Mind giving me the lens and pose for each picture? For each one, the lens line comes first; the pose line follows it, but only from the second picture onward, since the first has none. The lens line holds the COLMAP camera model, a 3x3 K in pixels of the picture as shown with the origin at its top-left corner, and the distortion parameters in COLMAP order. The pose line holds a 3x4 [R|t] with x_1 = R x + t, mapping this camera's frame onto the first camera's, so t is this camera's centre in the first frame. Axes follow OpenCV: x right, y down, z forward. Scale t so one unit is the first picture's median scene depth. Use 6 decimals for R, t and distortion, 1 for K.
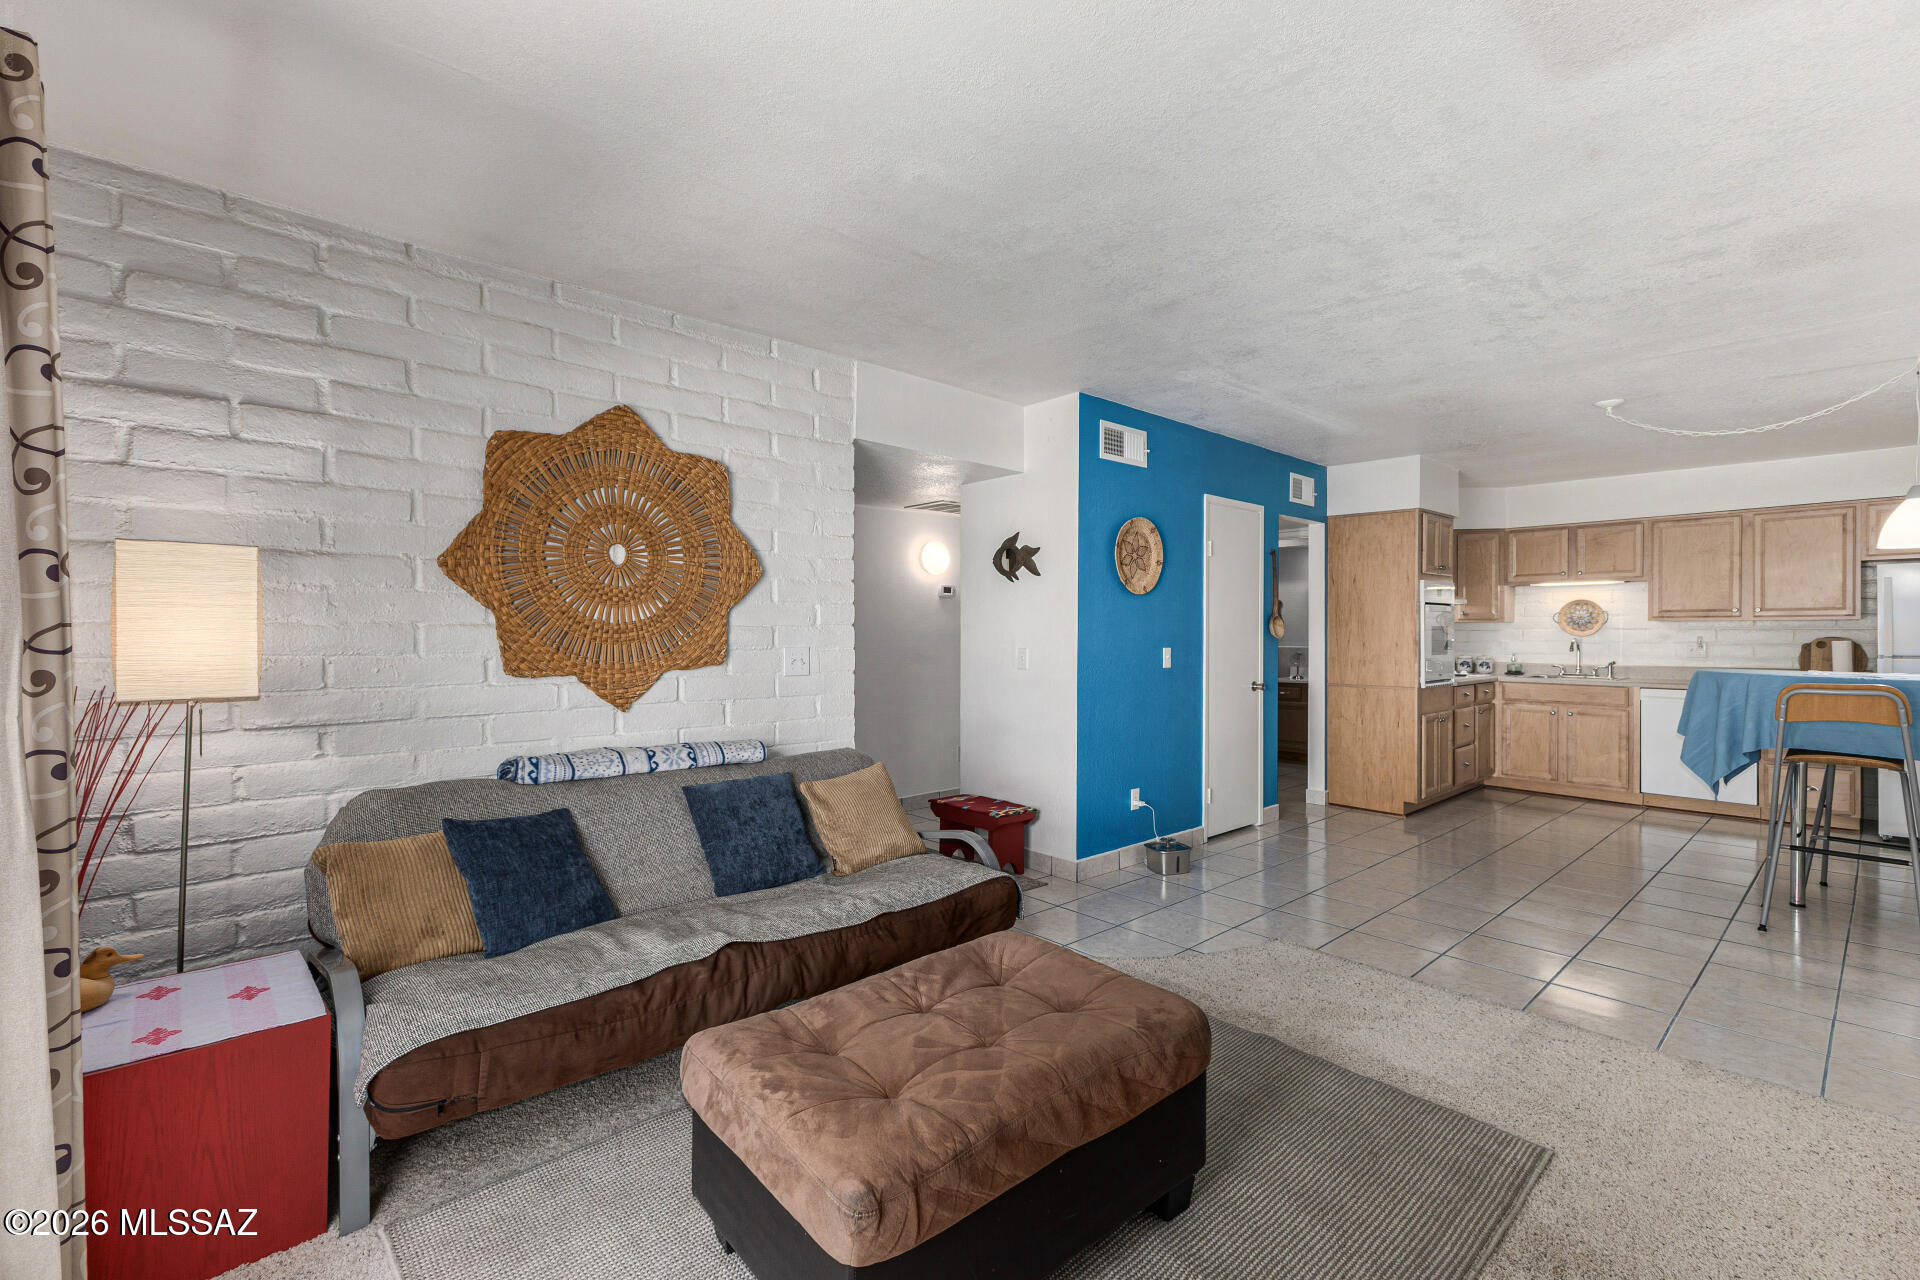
lens RADIAL K [[828.1, 0, 961.5], [0, 828.1, 637.7], [0, 0, 1]] dist [0.013108, -0.002644]
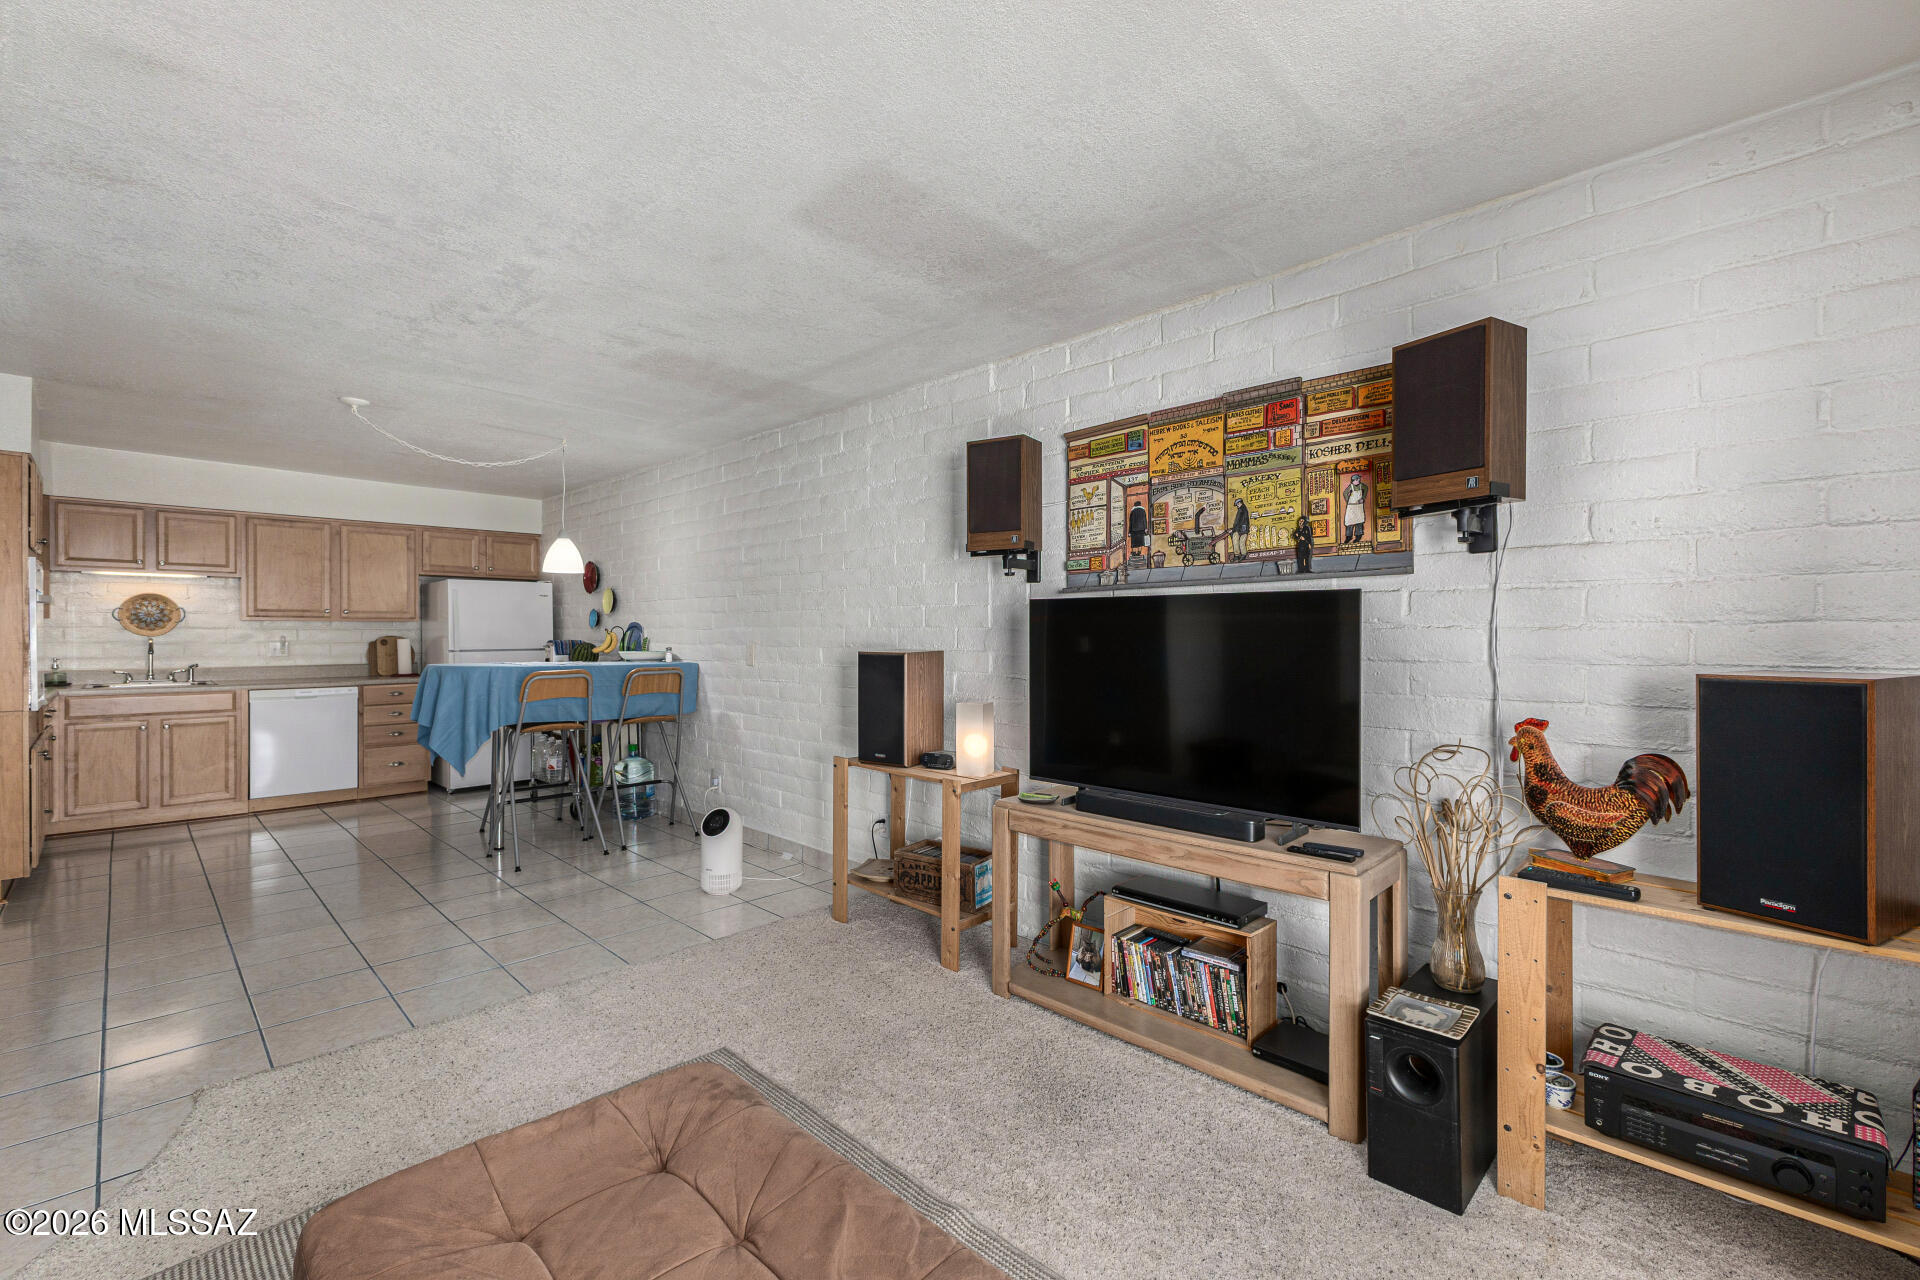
lens RADIAL K [[828.1, 0, 961.0], [0, 828.1, 638.4], [0, 0, 1]] dist [0.013108, -0.002644]
pose [[-0.054959, -0.007176, 0.998463, -0.194918], [0.005122, 0.999959, 0.007469, -0.001967], [-0.998475, 0.005524, -0.054920, 0.253506]]
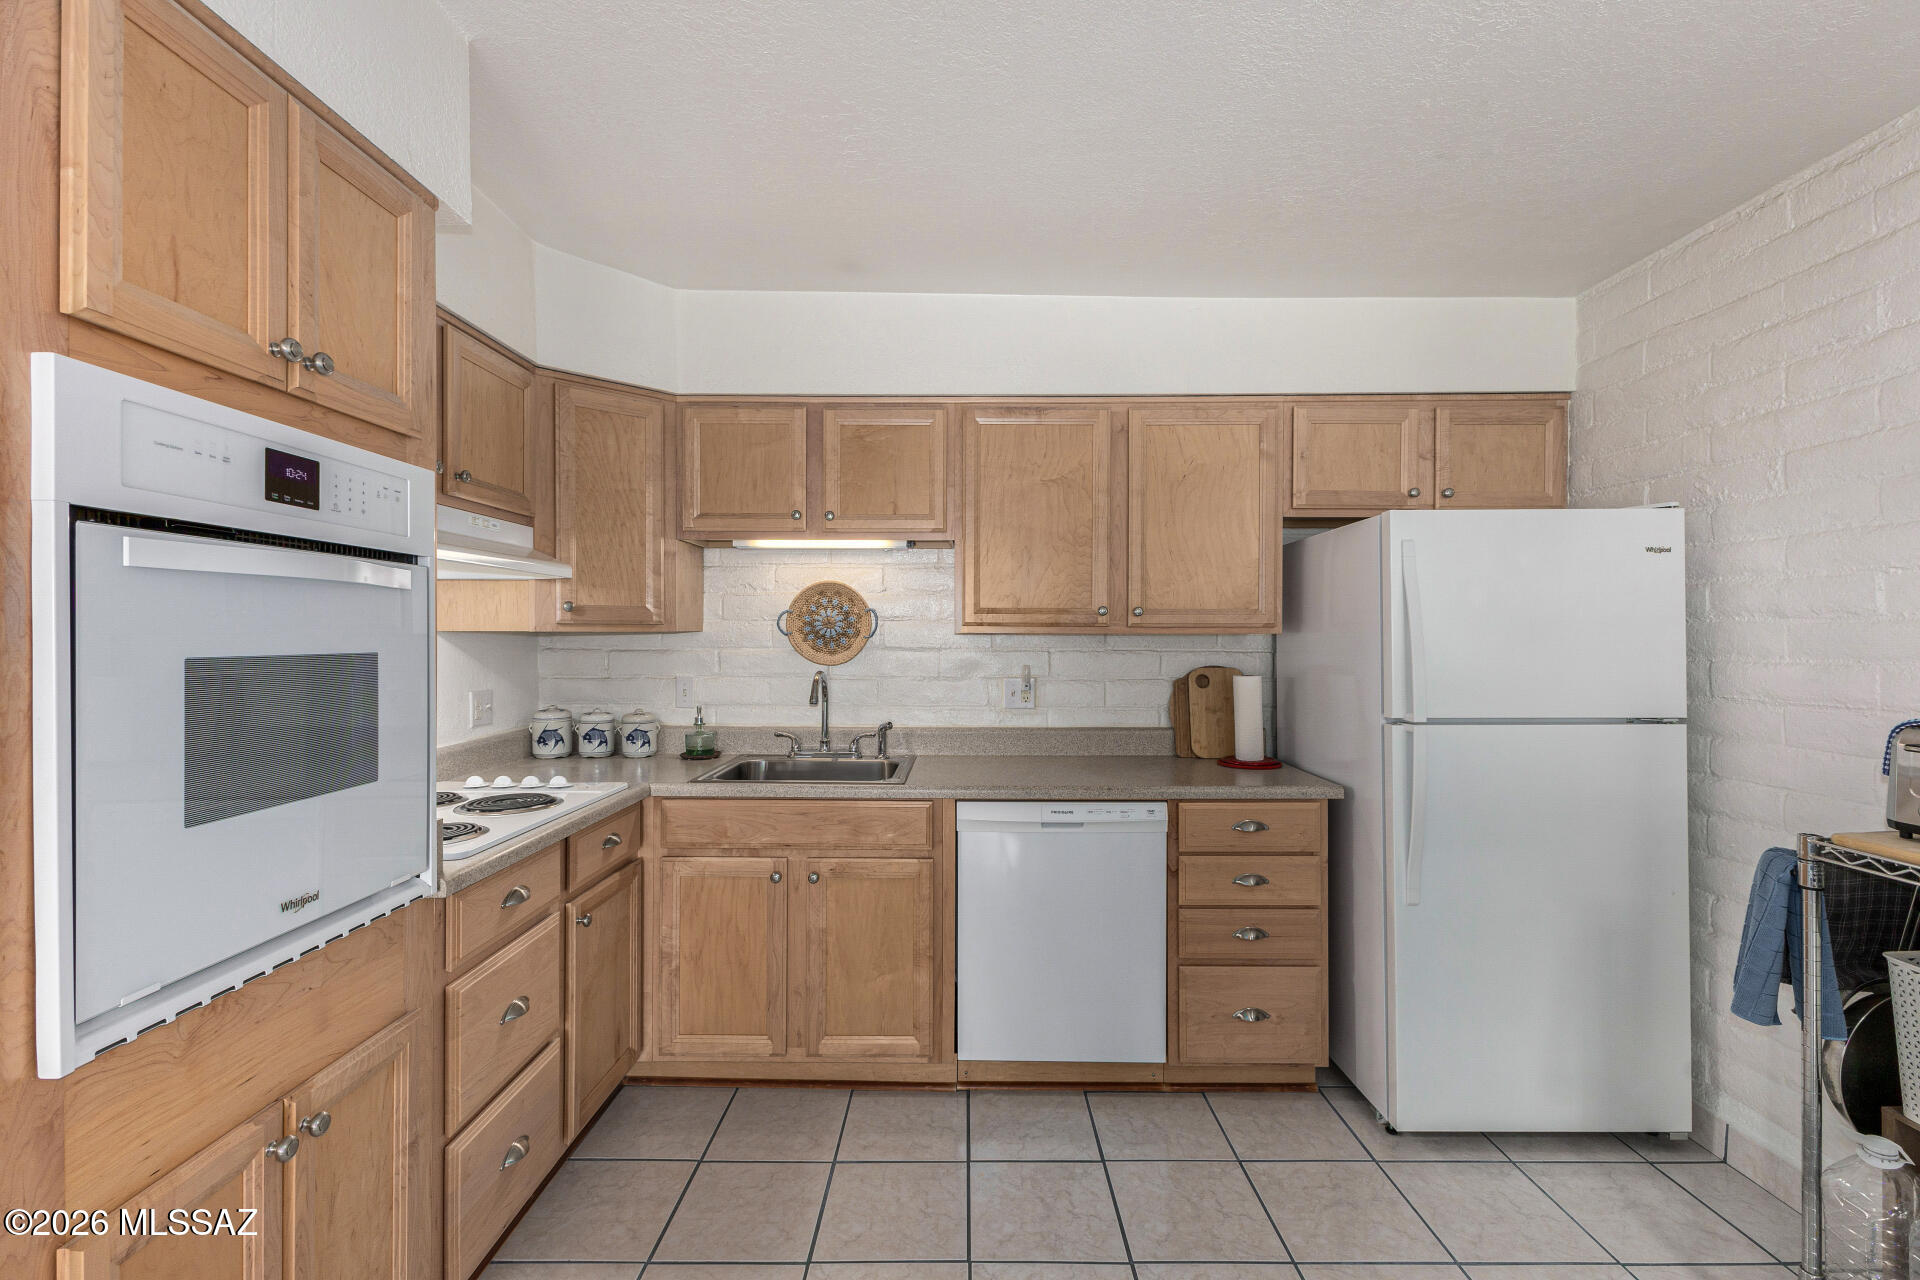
lens RADIAL K [[828.1, 0, 955.4], [0, 828.1, 634.1], [0, 0, 1]] dist [0.013108, -0.002644]
pose [[0.674660, 0.004292, 0.738116, 0.549175], [0.002510, 0.999964, -0.008109, -0.017317], [-0.738124, 0.007323, 0.674625, 0.774239]]
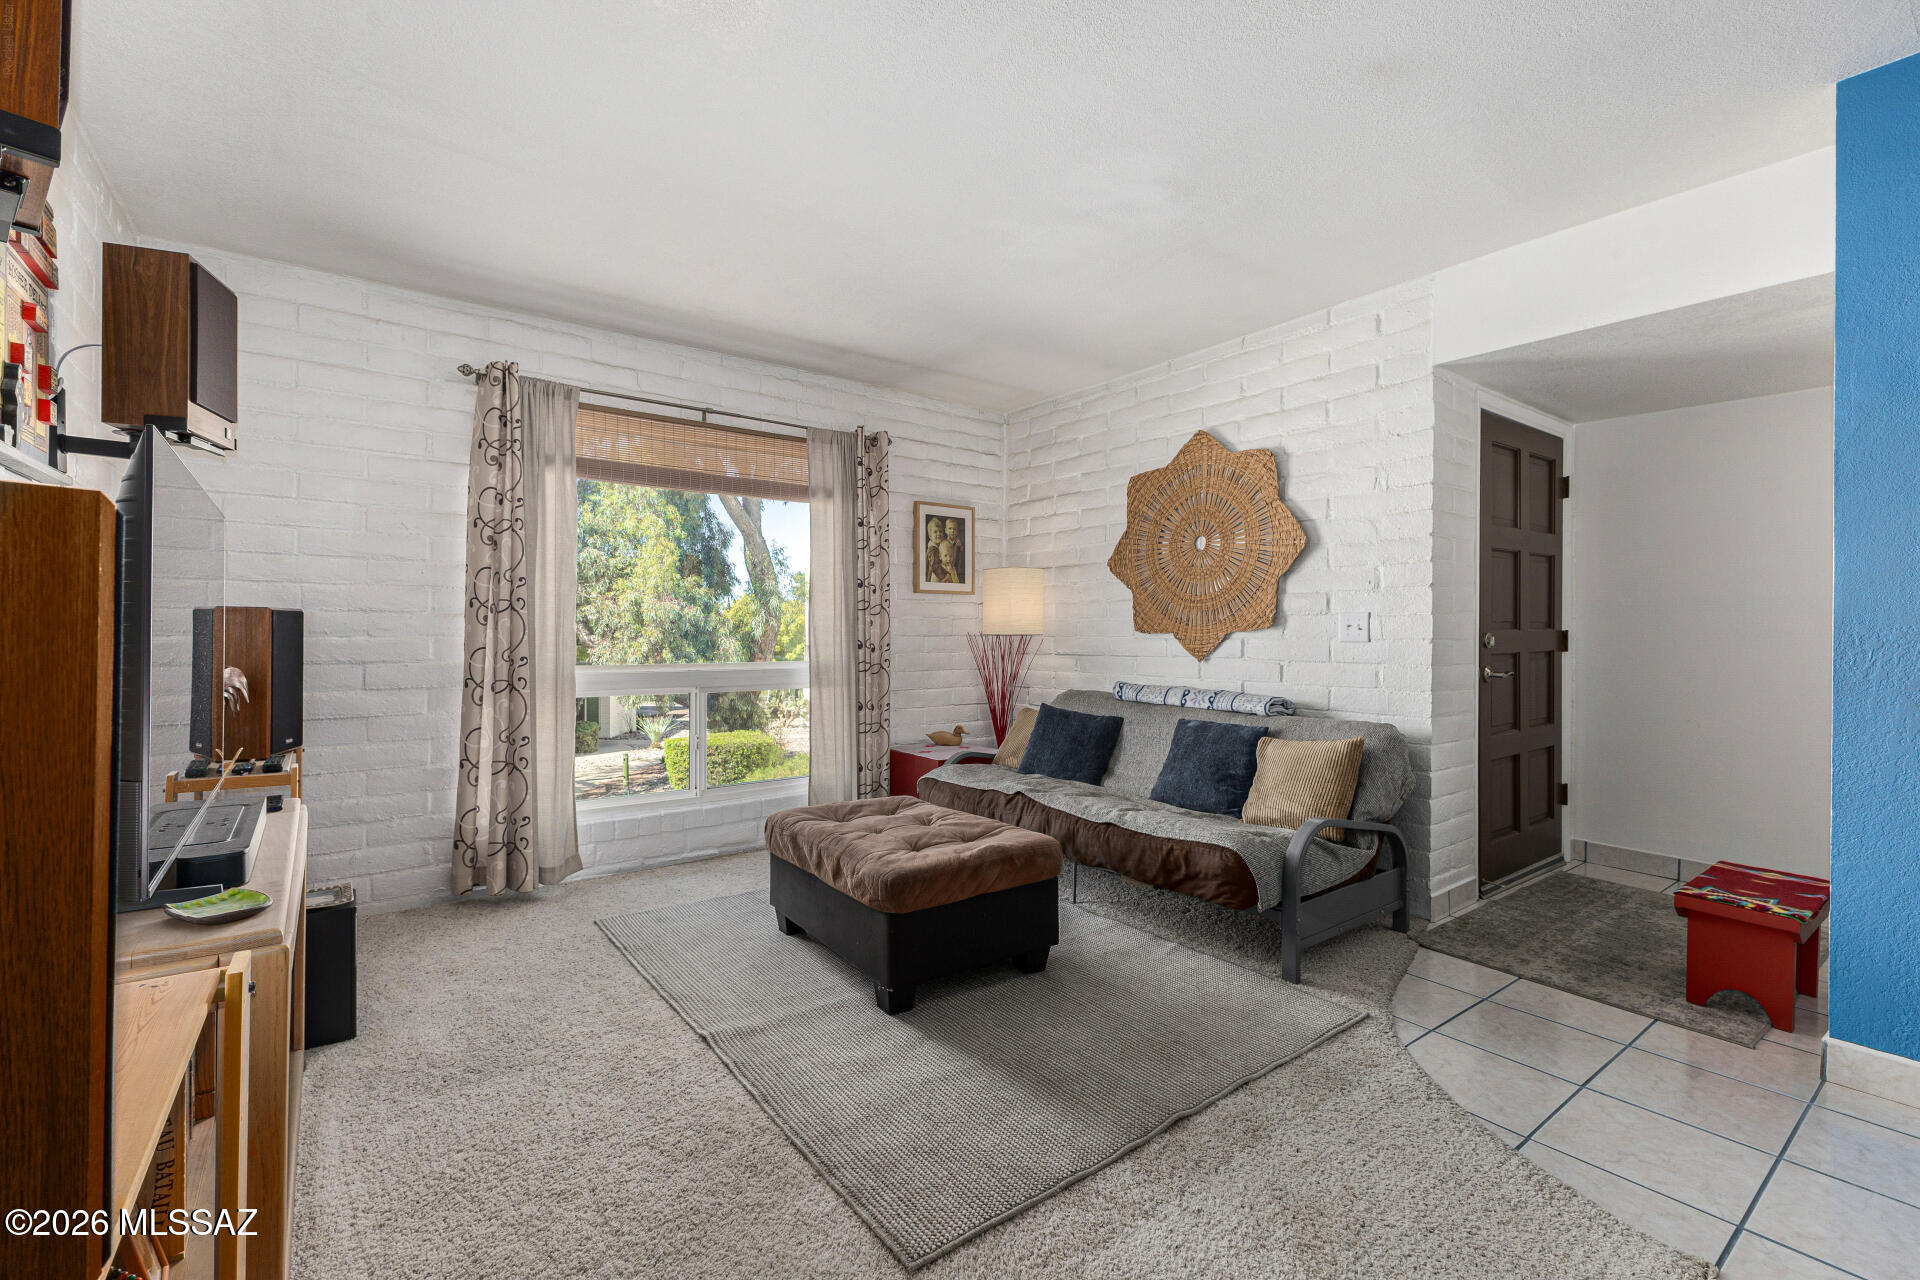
lens RADIAL K [[828.1, 0, 959.7], [0, 828.1, 640.6], [0, 0, 1]] dist [0.013108, -0.002644]
pose [[-0.094820, 0.008181, -0.995461, 0.500499], [-0.009531, 0.999913, 0.009125, 0.024588], [0.995449, 0.010353, -0.094734, 0.392474]]
